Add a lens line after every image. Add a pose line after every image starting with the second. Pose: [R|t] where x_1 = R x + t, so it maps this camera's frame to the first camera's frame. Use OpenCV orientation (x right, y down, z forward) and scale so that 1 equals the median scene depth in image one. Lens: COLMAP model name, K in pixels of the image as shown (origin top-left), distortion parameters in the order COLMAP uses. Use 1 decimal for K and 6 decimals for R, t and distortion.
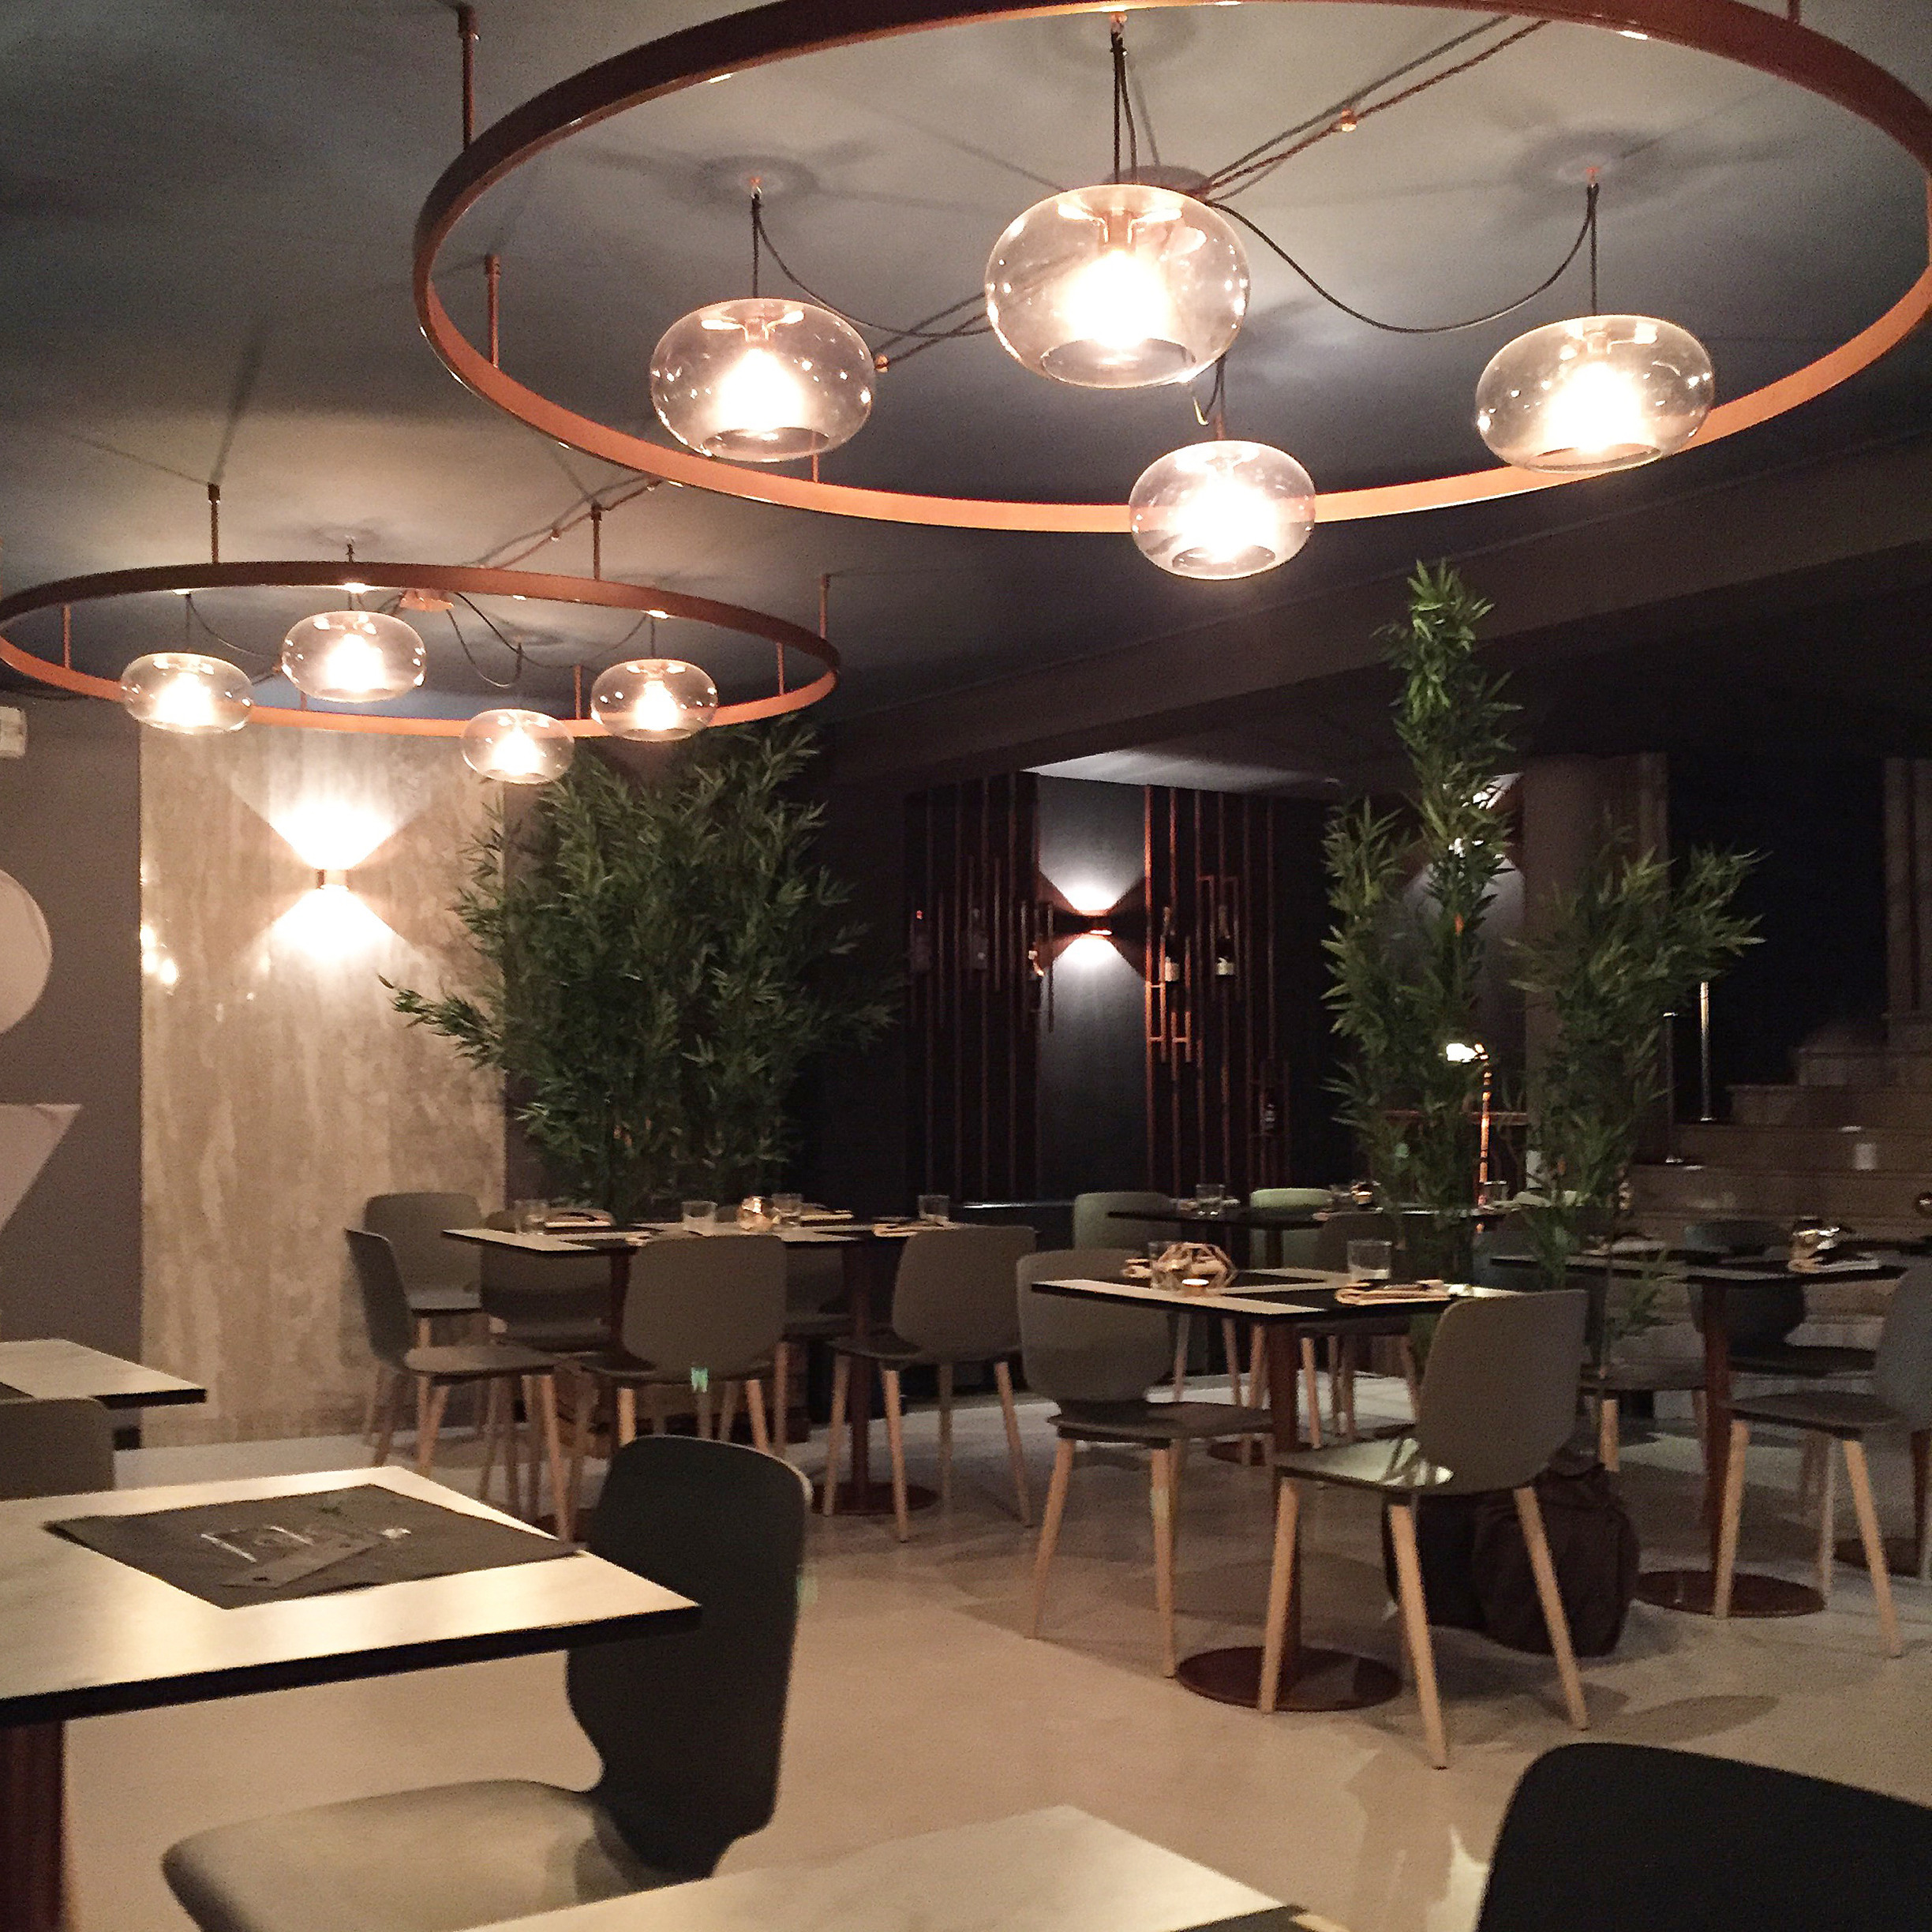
lens RADIAL K [[2447.1, 0, 966.0], [0, 2447.1, 966.0], [0, 0, 1]] dist [0.070233, 0.003524]
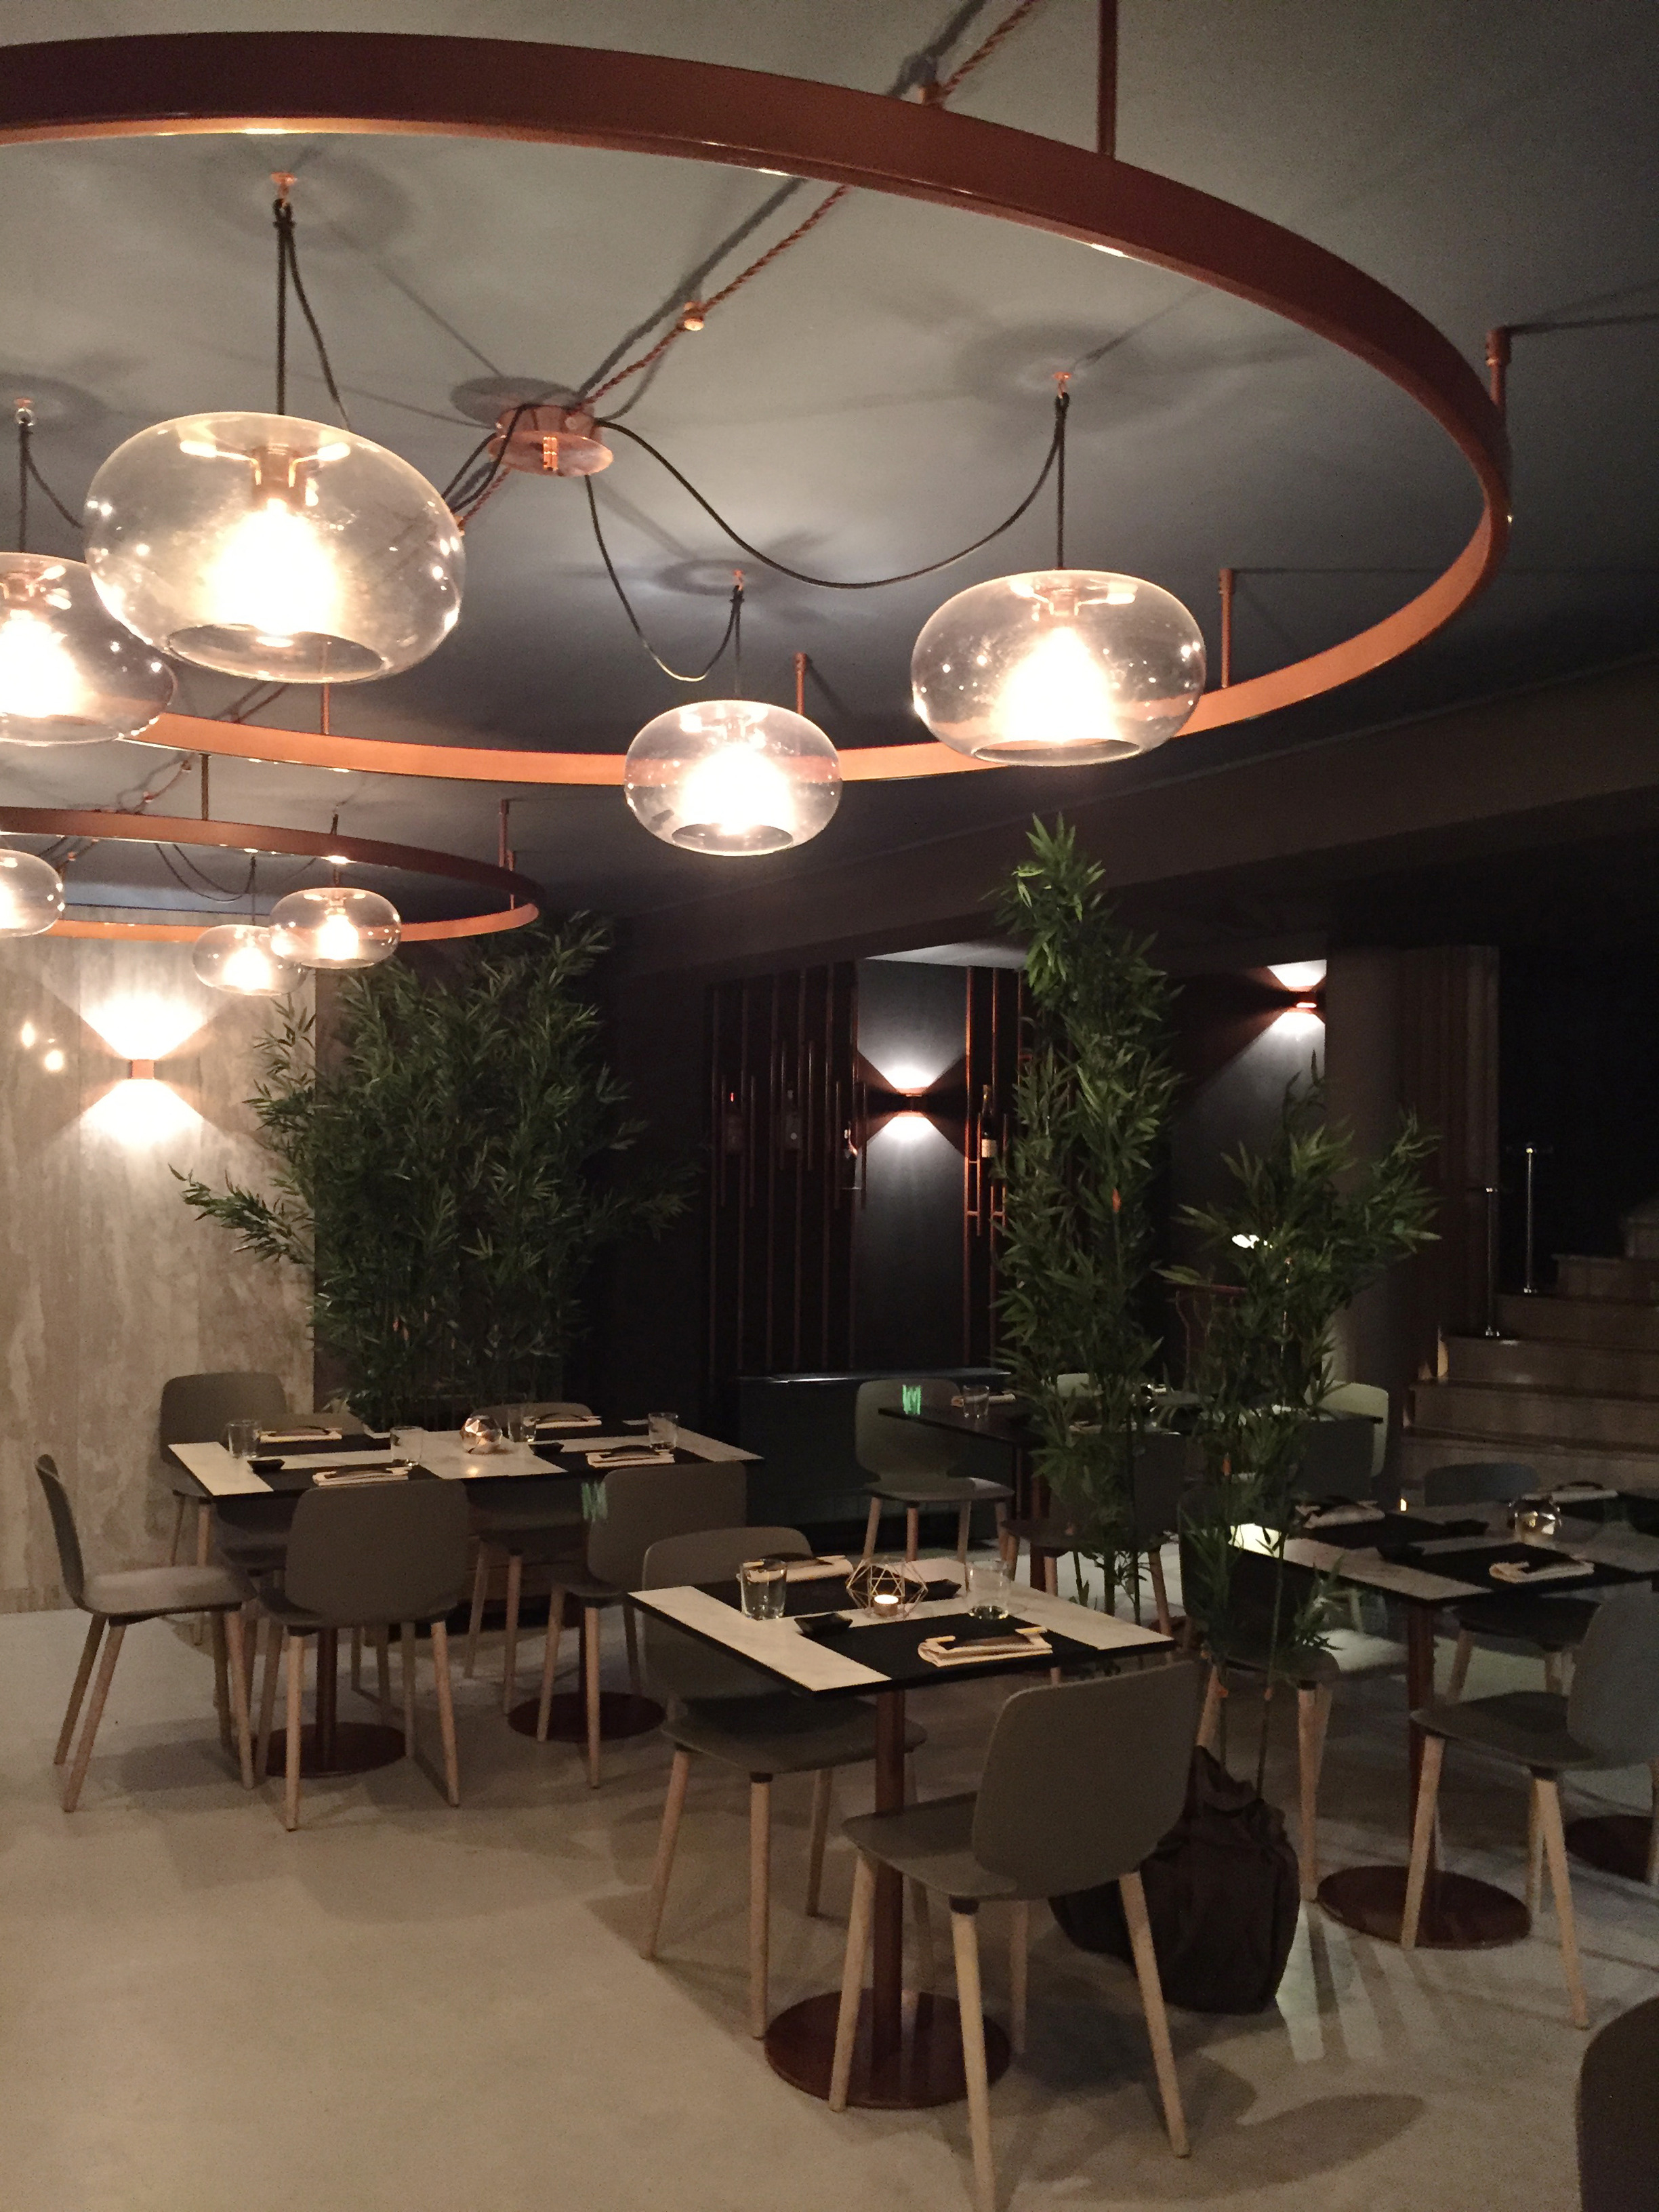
lens RADIAL K [[2055.4, 0, 829.5], [0, 2055.4, 1106.0], [0, 0, 1]] dist [0.089150, -0.139904]
pose [[0.996207, 0.010269, -0.086402, 0.110616], [-0.007391, 0.999410, 0.033555, -0.053120], [0.086696, -0.032789, 0.995695, 0.157608]]
